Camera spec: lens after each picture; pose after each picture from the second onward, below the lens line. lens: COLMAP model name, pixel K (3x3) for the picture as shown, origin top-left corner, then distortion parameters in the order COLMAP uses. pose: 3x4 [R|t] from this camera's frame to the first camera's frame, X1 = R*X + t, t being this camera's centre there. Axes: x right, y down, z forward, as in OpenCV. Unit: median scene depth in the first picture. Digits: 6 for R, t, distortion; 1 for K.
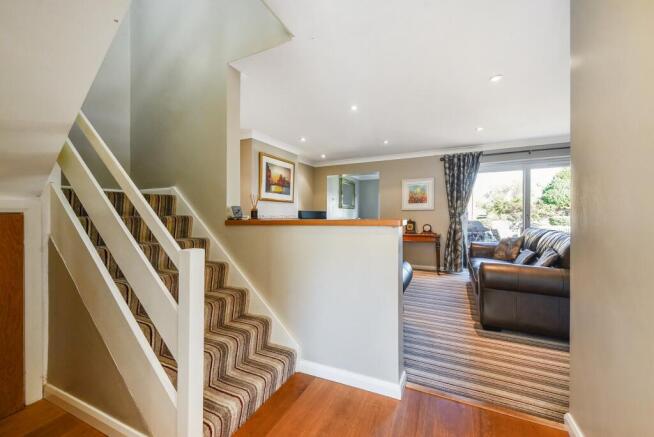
lens RADIAL K [[261.4, 0, 329.0], [0, 261.4, 216.7], [0, 0, 1]] dist [-0.000180, -0.000162]
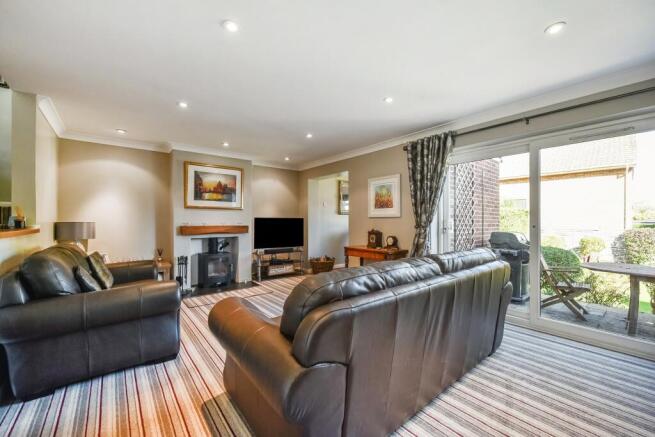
lens RADIAL K [[261.8, 0, 329.1], [0, 261.8, 218.3], [0, 0, 1]] dist [-0.000180, -0.000162]
pose [[0.904009, 0.003942, -0.427495, 0.575661], [-0.009370, 0.999900, -0.010595, -0.013470], [0.427410, 0.013583, 0.903956, 0.253291]]
